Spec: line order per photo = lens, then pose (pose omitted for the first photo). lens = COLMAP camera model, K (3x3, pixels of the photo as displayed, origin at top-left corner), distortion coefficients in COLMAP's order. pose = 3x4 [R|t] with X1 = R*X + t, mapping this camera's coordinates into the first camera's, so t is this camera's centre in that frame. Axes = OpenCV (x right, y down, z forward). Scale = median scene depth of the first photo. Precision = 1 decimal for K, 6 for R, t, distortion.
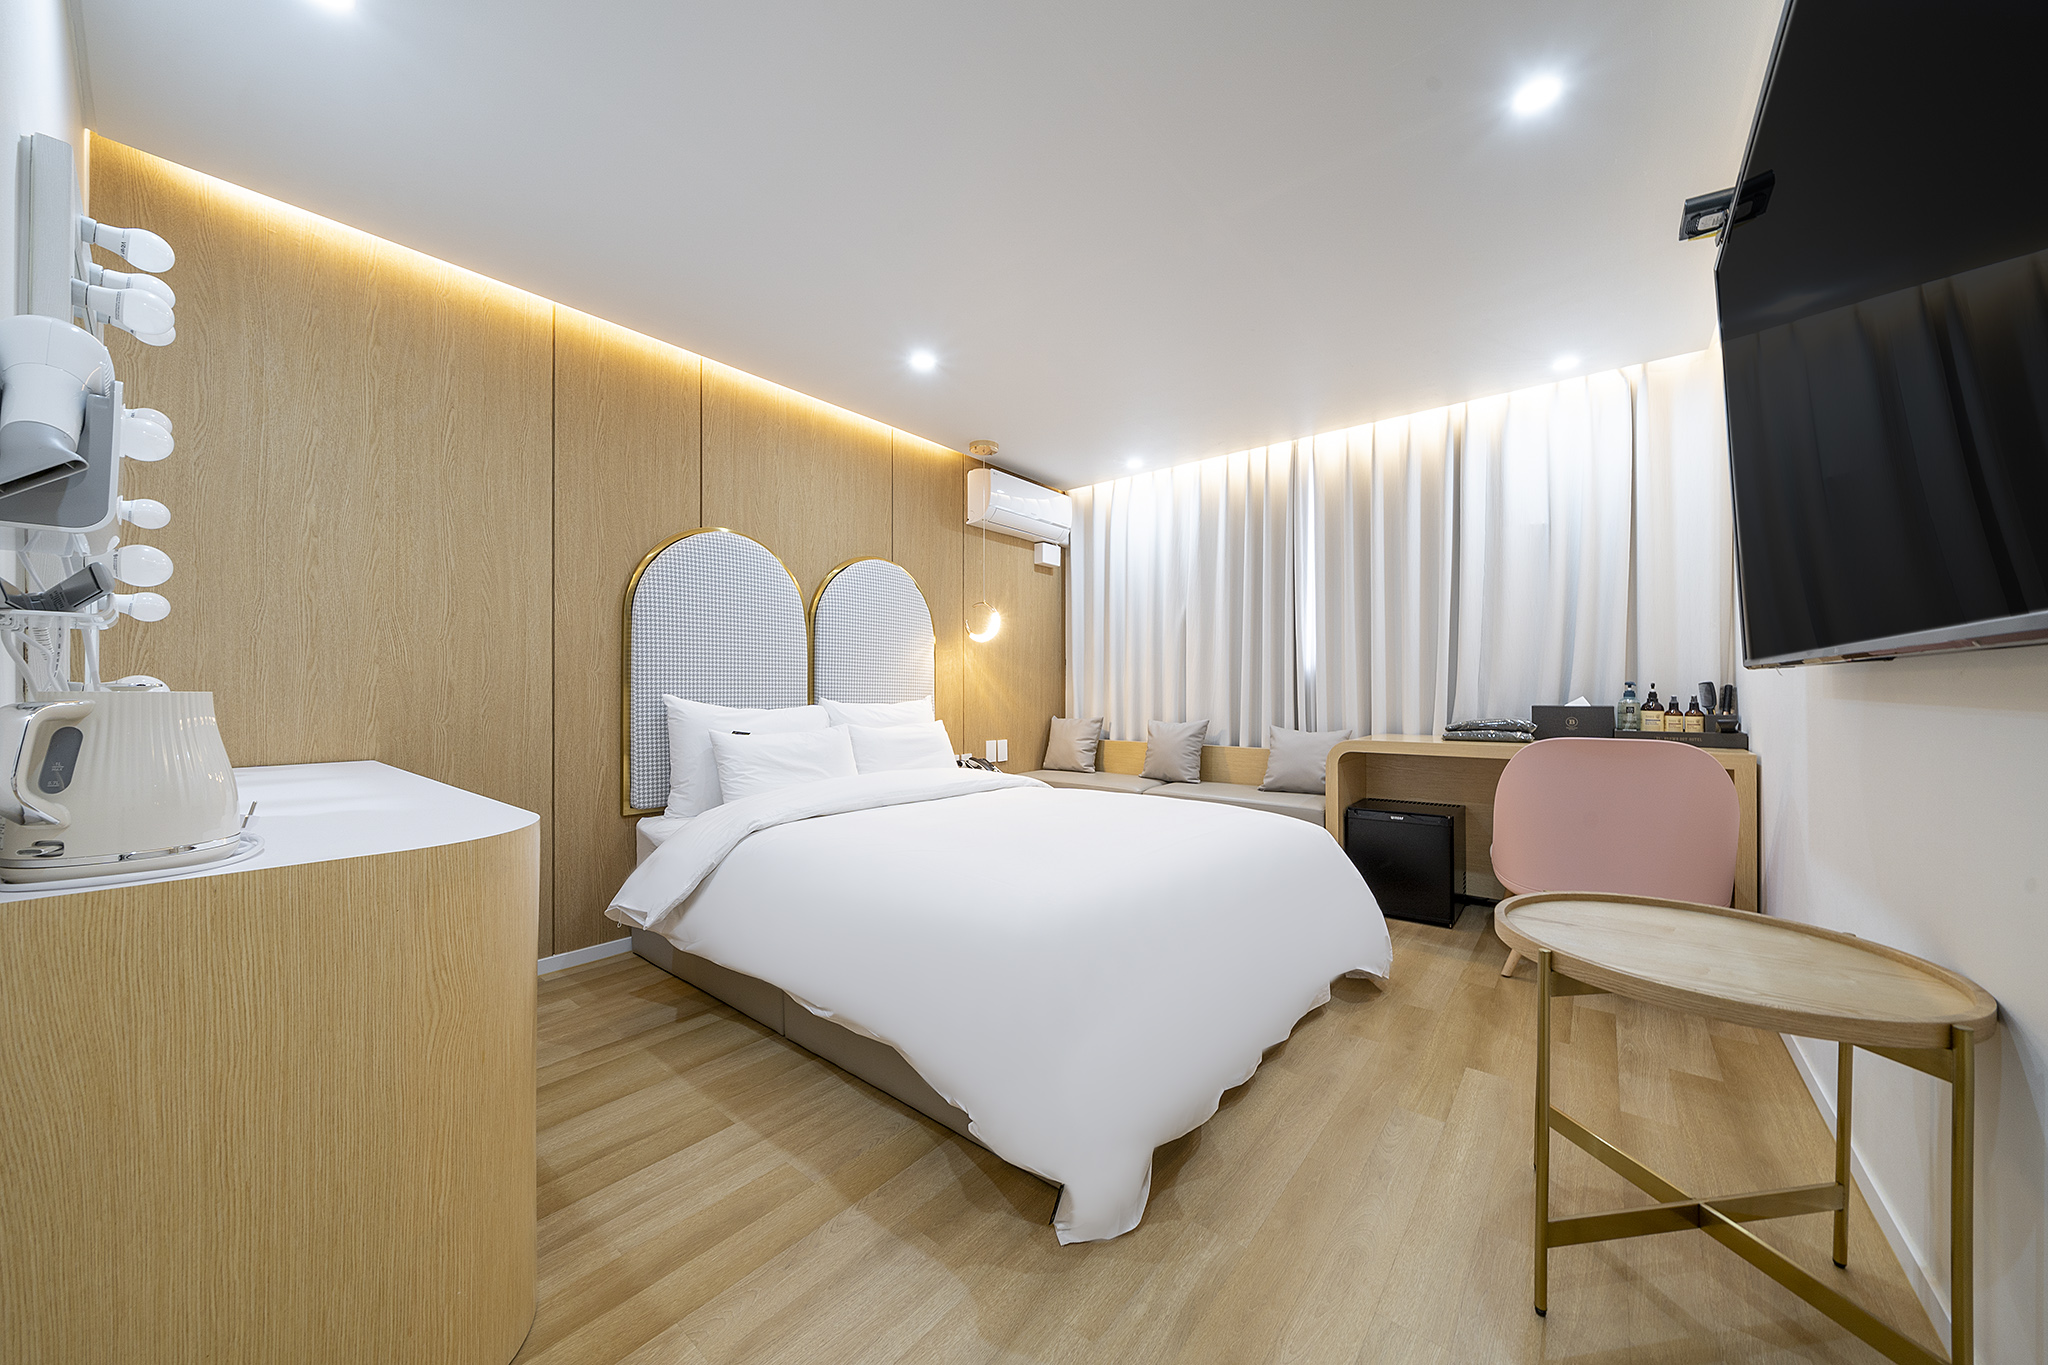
lens RADIAL K [[710.5, 0, 1022.2], [0, 710.5, 687.8], [0, 0, 1]] dist [-0.002529, -0.000266]
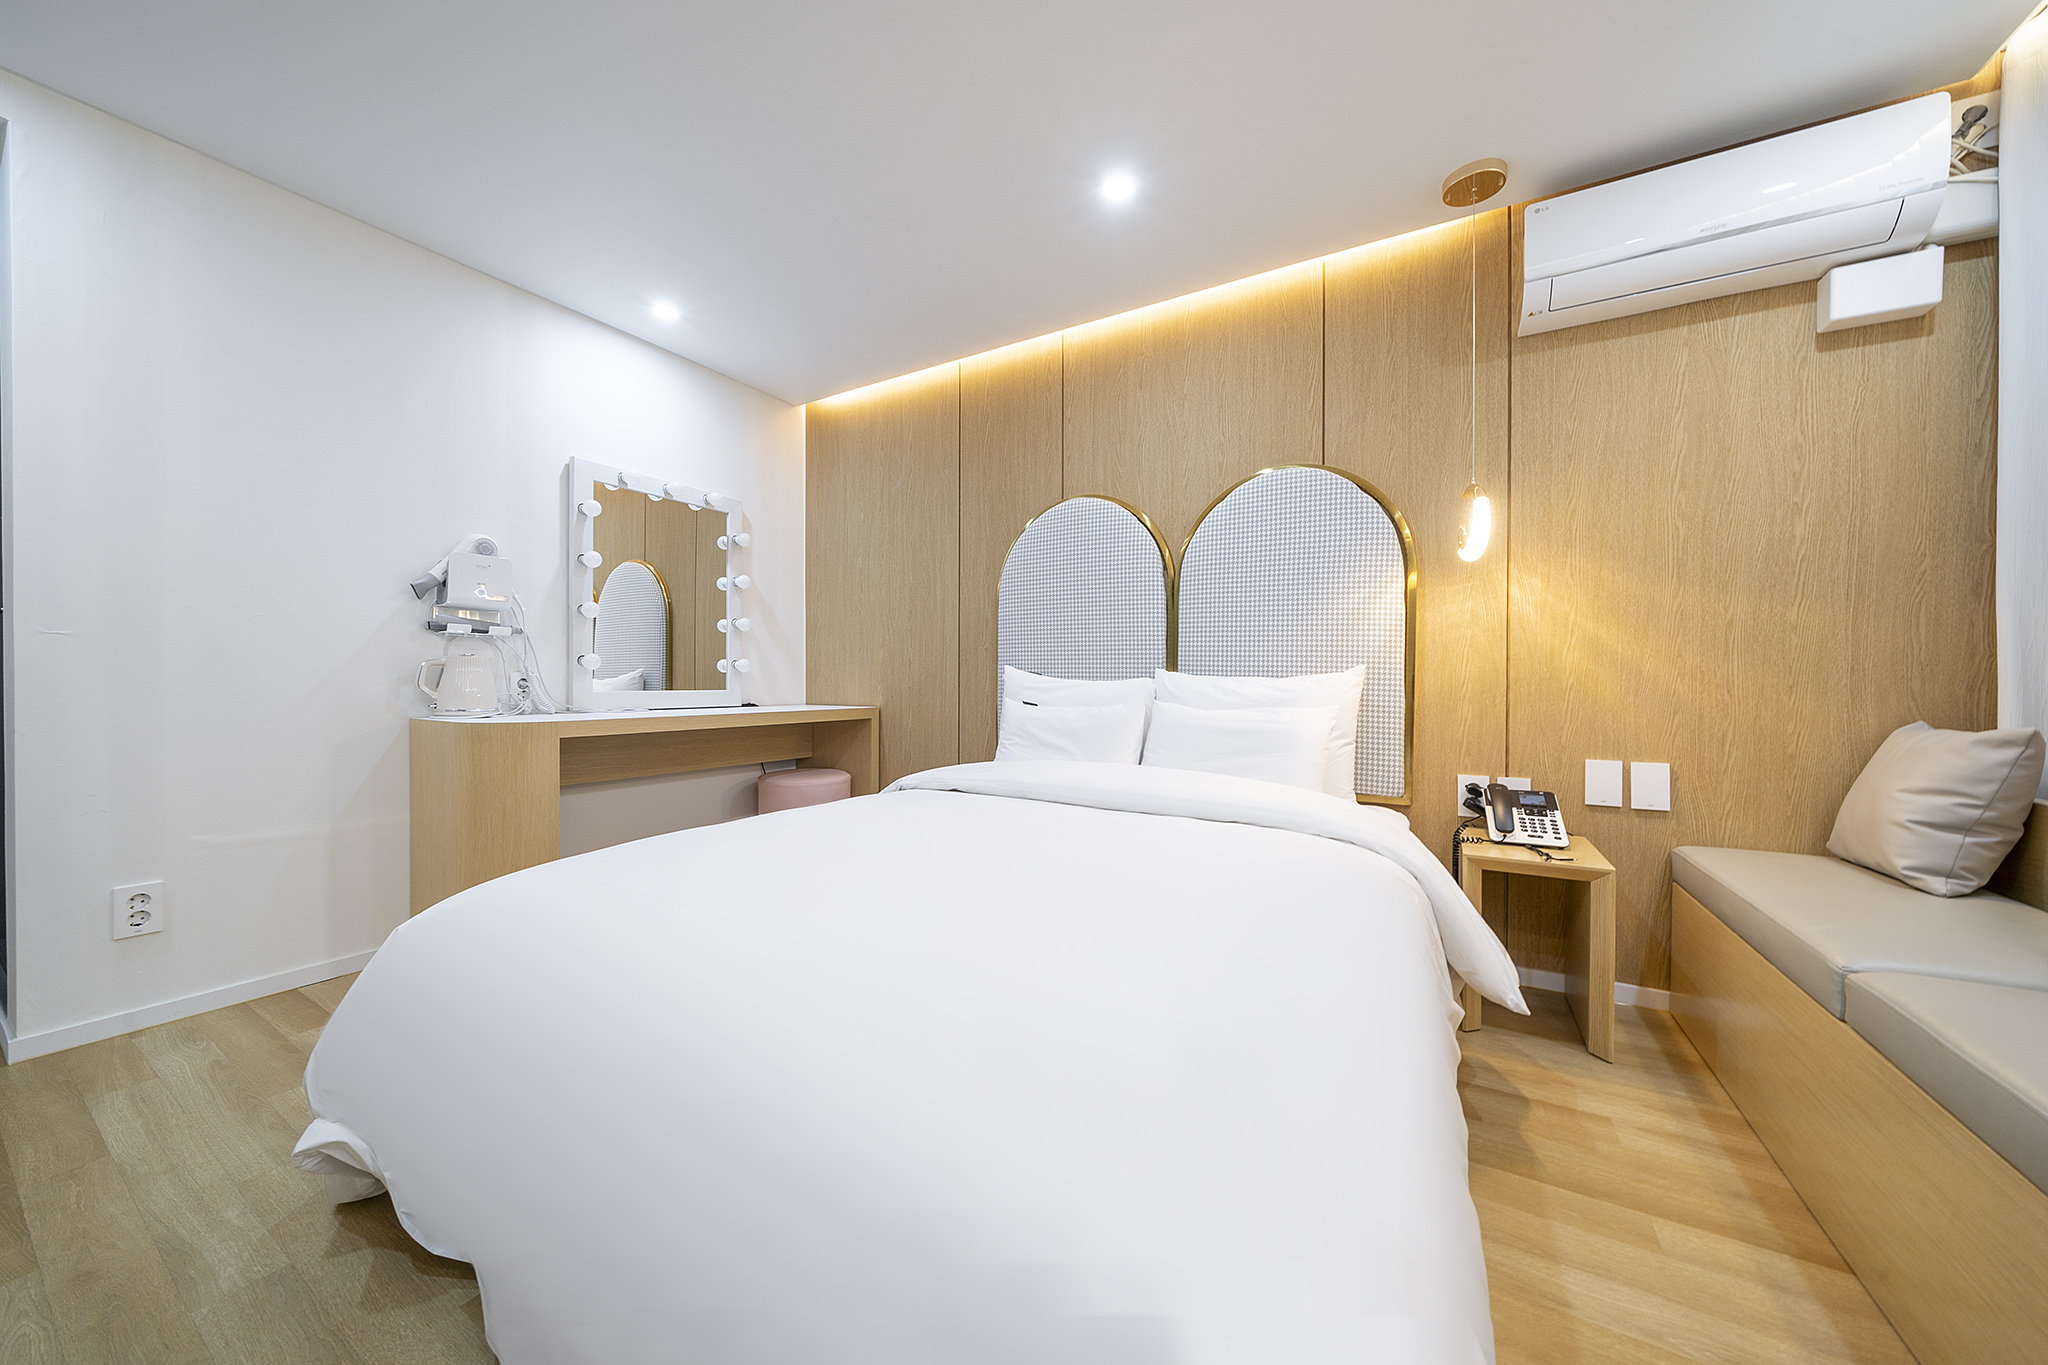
lens RADIAL K [[710.5, 0, 1022.2], [0, 710.5, 687.8], [0, 0, 1]] dist [-0.002529, -0.000266]
pose [[0.146801, 0.007644, -0.989137, 0.461832], [-0.001662, 0.999971, 0.007481, 0.028017], [0.989165, 0.000546, 0.146809, 0.675088]]
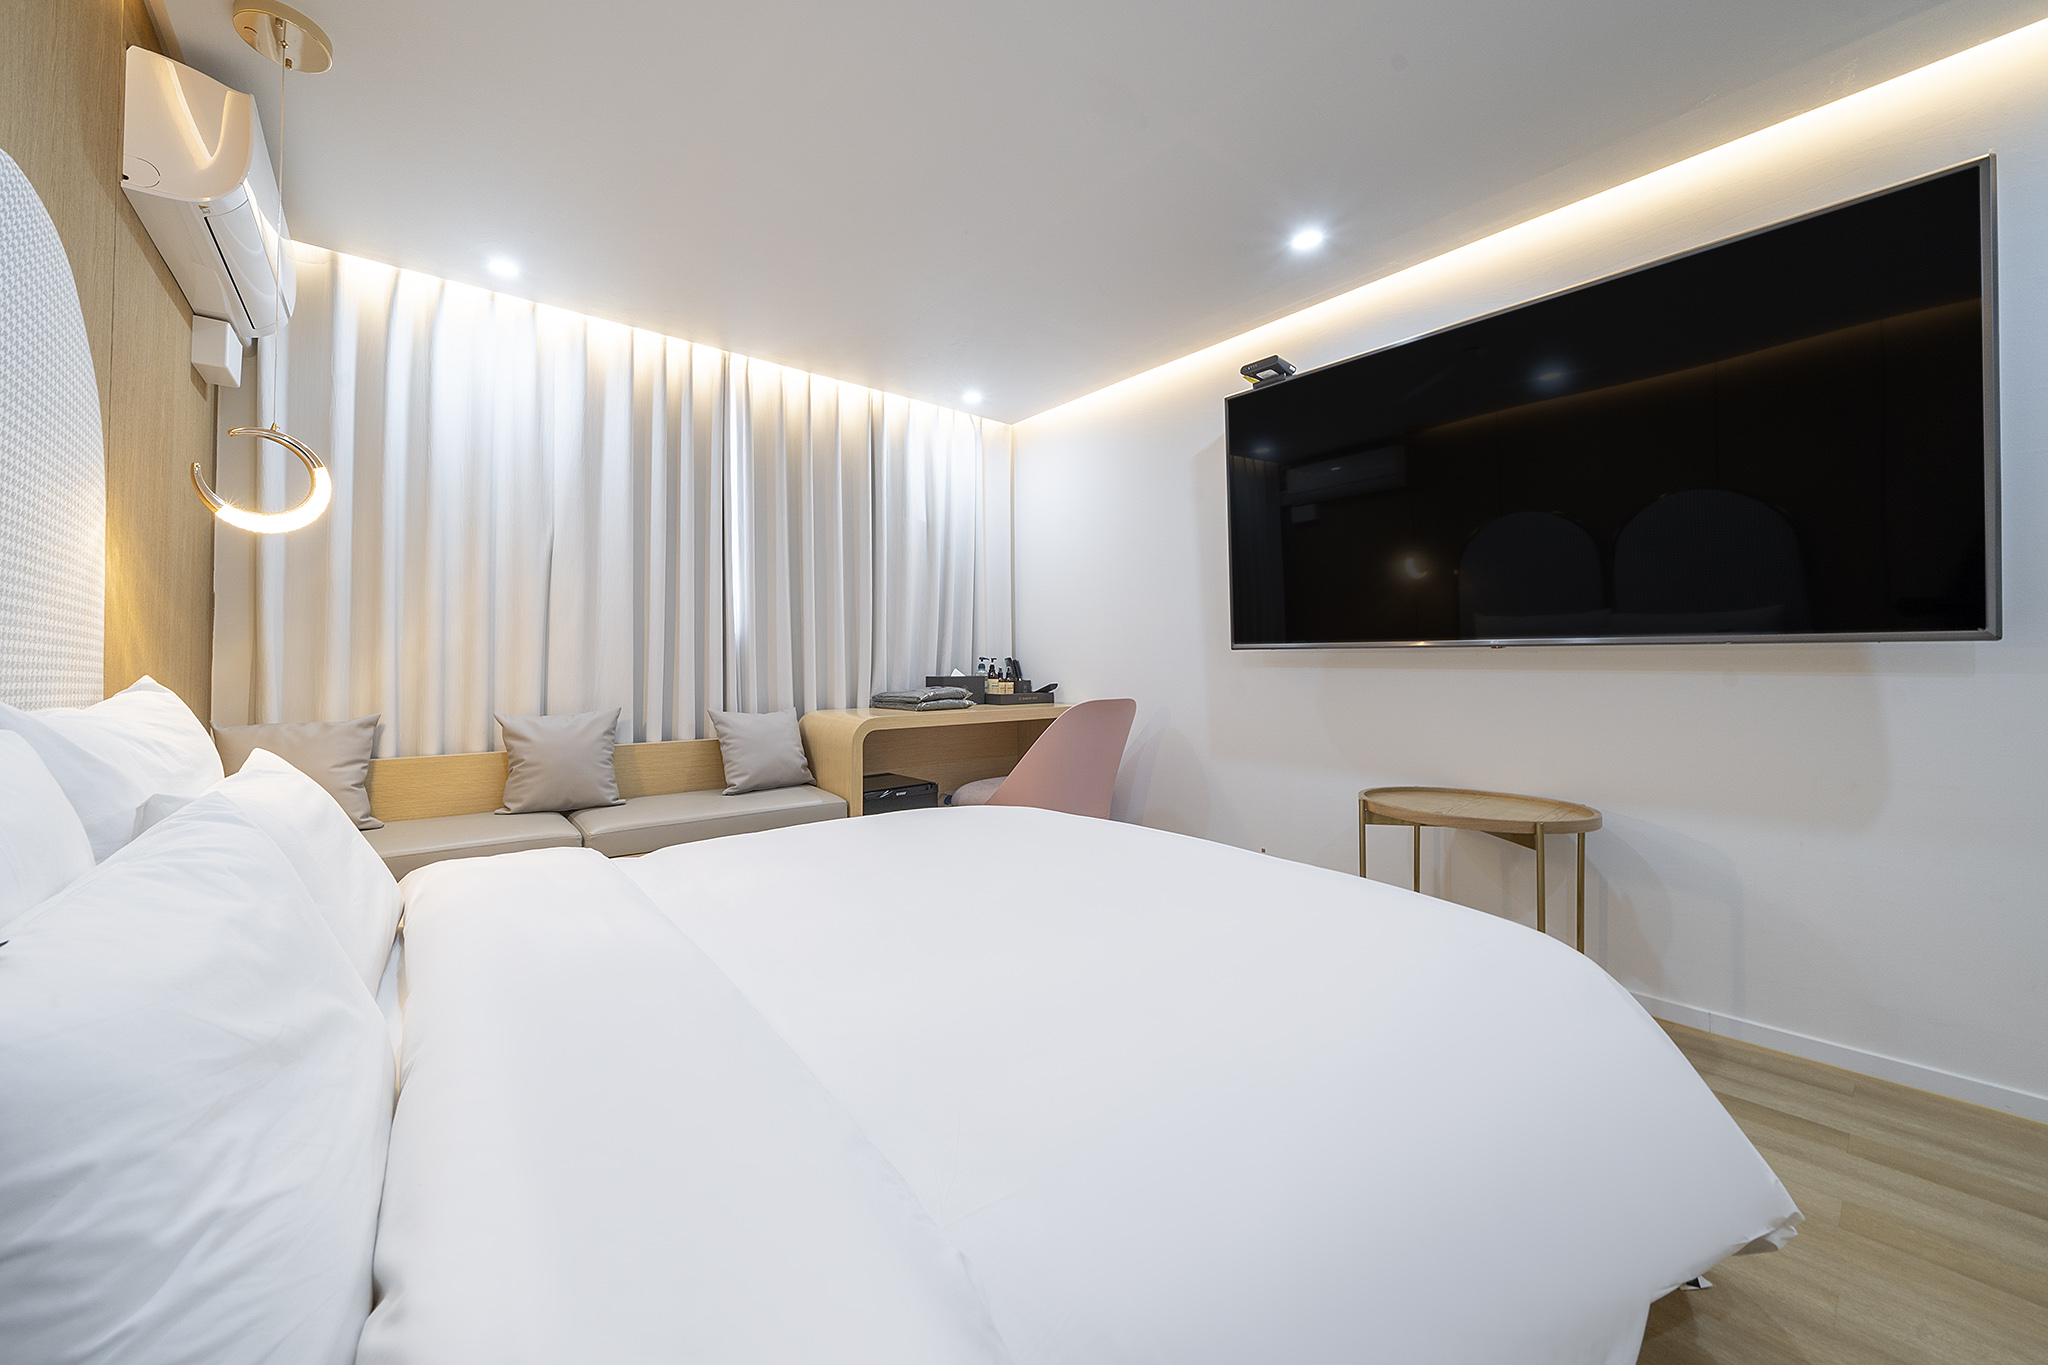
lens RADIAL K [[738.8, 0, 969.3], [0, 738.8, 656.3], [0, 0, 1]] dist [-0.001914, -0.000120]
pose [[0.216480, 0.012458, 0.976208, -0.393298], [-0.001150, 0.999921, -0.012505, 0.005899], [-0.976286, 0.001584, 0.216477, 0.588732]]
